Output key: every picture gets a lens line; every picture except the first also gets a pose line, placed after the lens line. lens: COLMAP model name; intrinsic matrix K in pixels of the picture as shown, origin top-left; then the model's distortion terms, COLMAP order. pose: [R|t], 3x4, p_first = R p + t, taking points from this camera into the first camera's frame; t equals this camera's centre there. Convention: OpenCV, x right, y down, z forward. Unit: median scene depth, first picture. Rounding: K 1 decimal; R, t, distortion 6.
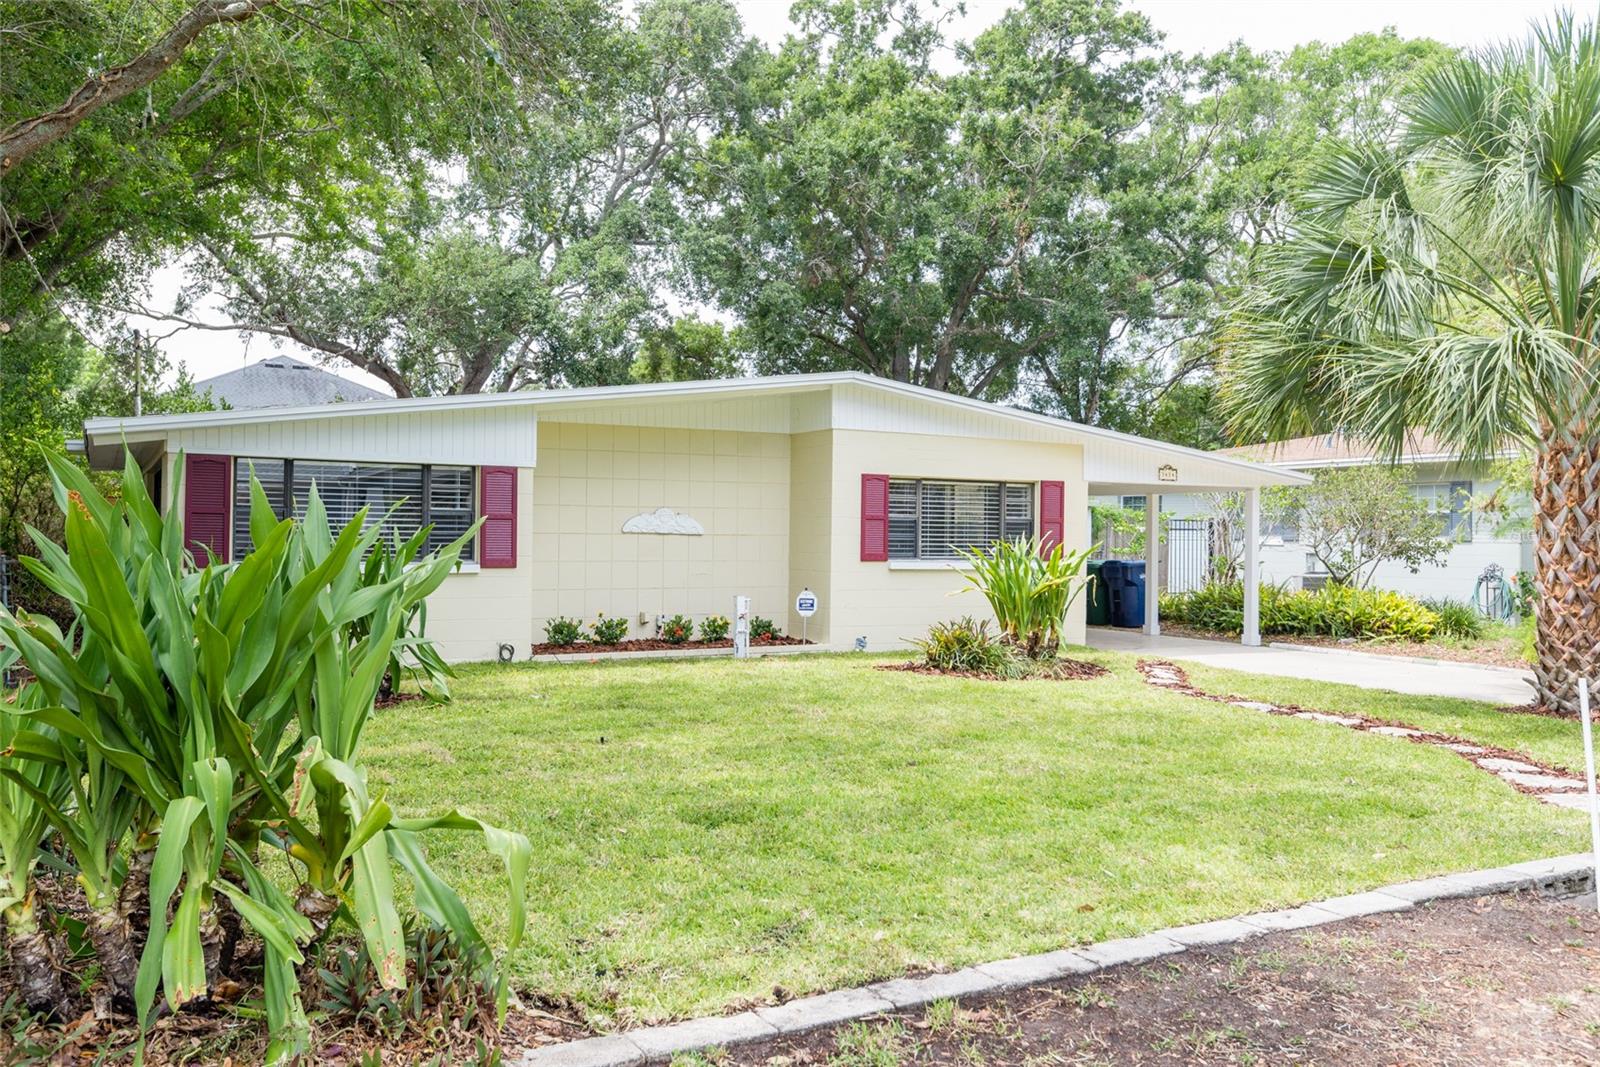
lens RADIAL K [[1286.2, 0, 803.4], [0, 1286.2, 531.9], [0, 0, 1]] dist [-0.017821, -0.001272]
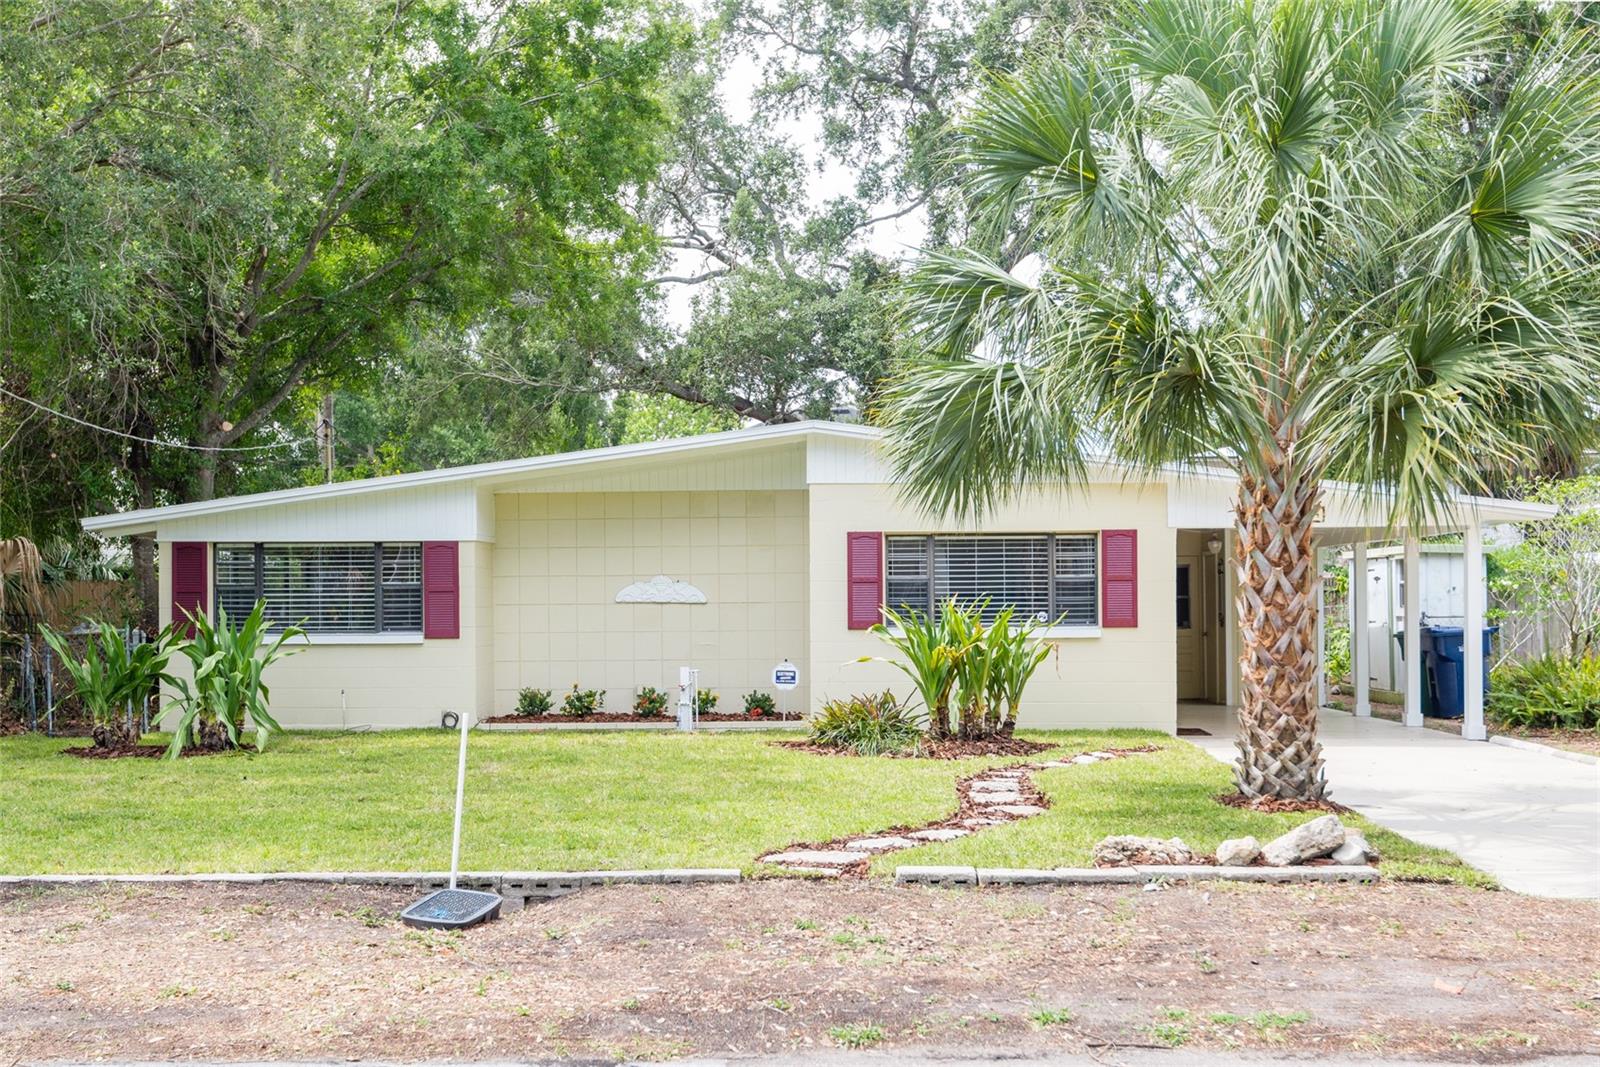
lens RADIAL K [[1793.5, 0, 799.9], [0, 1793.5, 540.4], [0, 0, 1]] dist [-0.000058, 0.000000]
pose [[0.871838, -0.034764, -0.488559, 0.667273], [0.017762, 0.999066, -0.039392, 0.010085], [0.489472, 0.025665, 0.871641, -0.120852]]
